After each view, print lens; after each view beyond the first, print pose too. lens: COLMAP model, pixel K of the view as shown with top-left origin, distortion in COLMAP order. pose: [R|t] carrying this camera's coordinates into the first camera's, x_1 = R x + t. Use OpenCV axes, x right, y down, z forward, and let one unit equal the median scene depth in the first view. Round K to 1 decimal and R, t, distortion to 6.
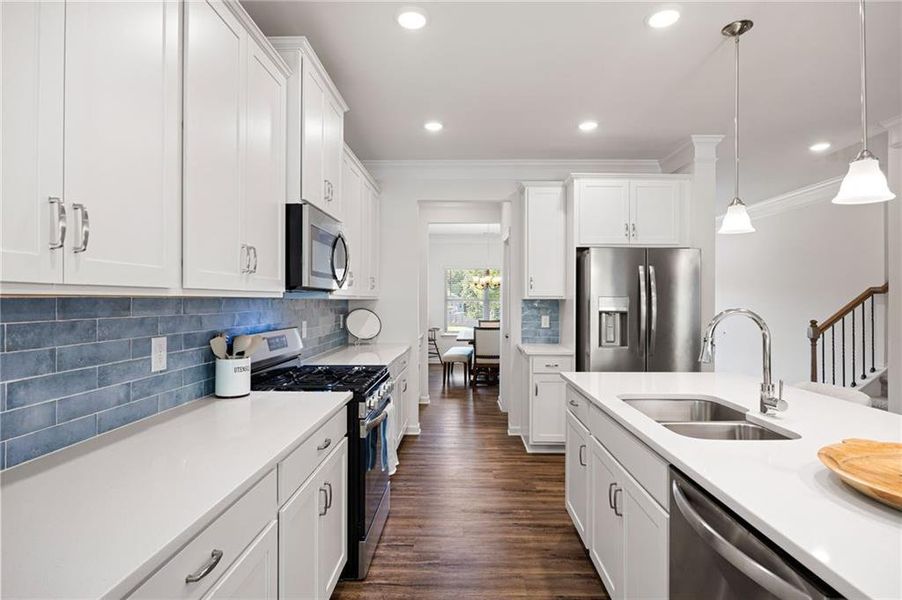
lens RADIAL K [[489.1, 0, 463.6], [0, 489.1, 300.1], [0, 0, 1]] dist [0.064309, 0.000376]
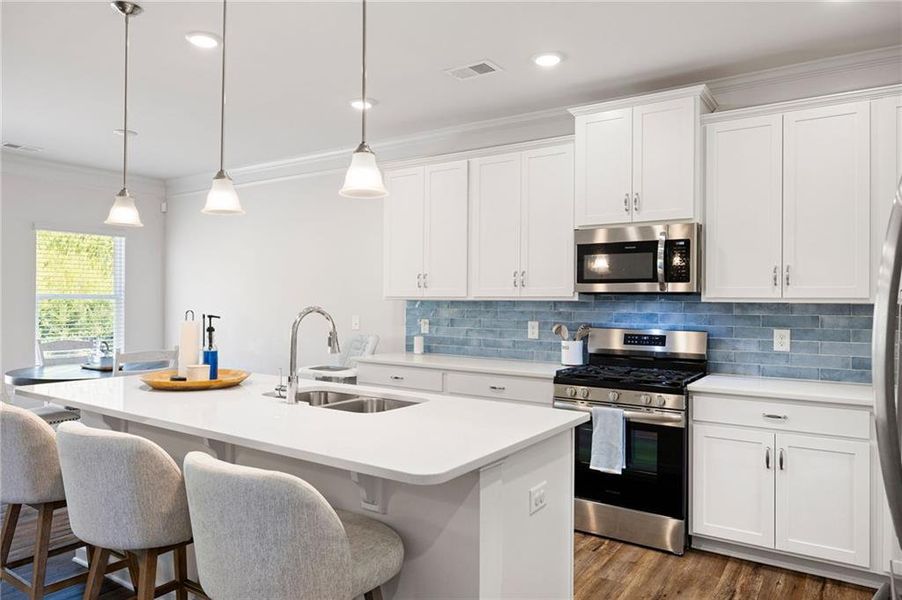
lens RADIAL K [[619.0, 0, 451.0], [0, 619.0, 300.0], [0, 0, 1]] dist [0.000835, -0.000635]
pose [[-0.557041, -0.008164, -0.830445, 0.706143], [-0.010166, 0.999944, -0.003011, 0.000723], [0.830423, 0.006766, -0.557093, 0.933529]]
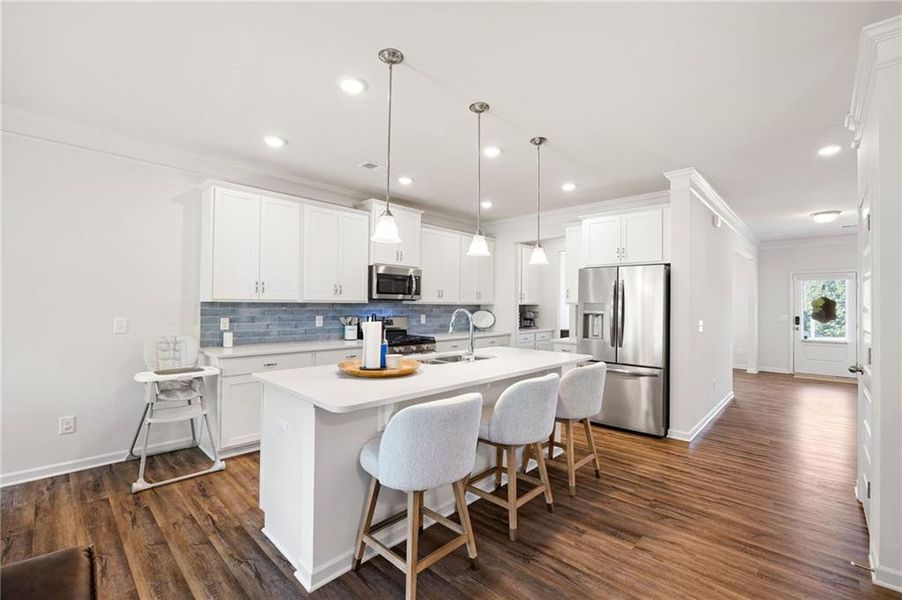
lens RADIAL K [[385.3, 0, 451.0], [0, 385.3, 300.0], [0, 0, 1]] dist [-0.004421, -0.000184]
pose [[0.718586, -0.006001, -0.695412, 0.728108], [-0.006701, 0.999857, -0.015552, 0.003694], [0.695406, 0.015836, 0.718443, -0.062232]]
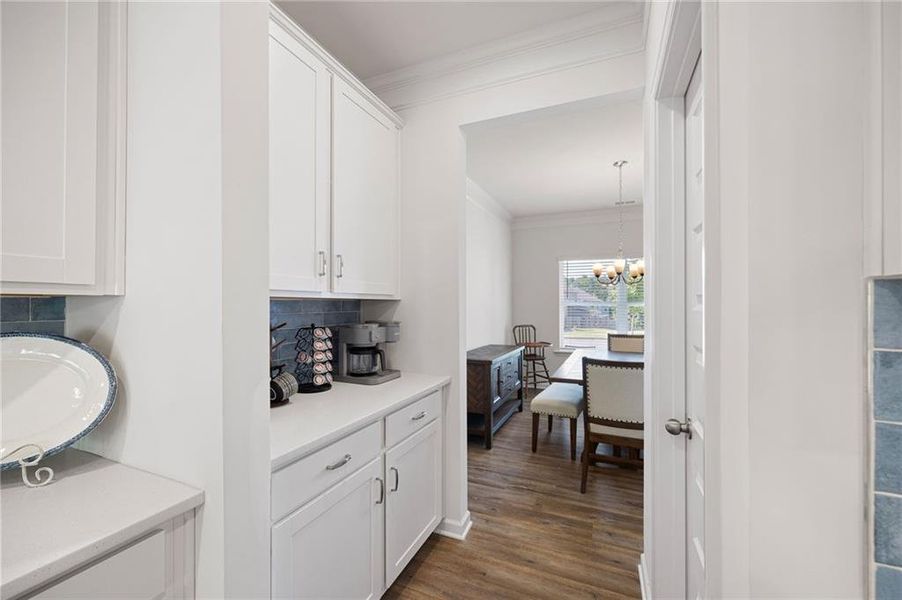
lens RADIAL K [[367.7, 0, 451.0], [0, 367.7, 300.0], [0, 0, 1]] dist [0.019234, 0.000050]
pose [[0.915130, 0.001303, -0.403158, 0.079862], [-0.004580, 0.999964, -0.007165, -0.000173], [0.403134, 0.008404, 0.915102, 1.013603]]
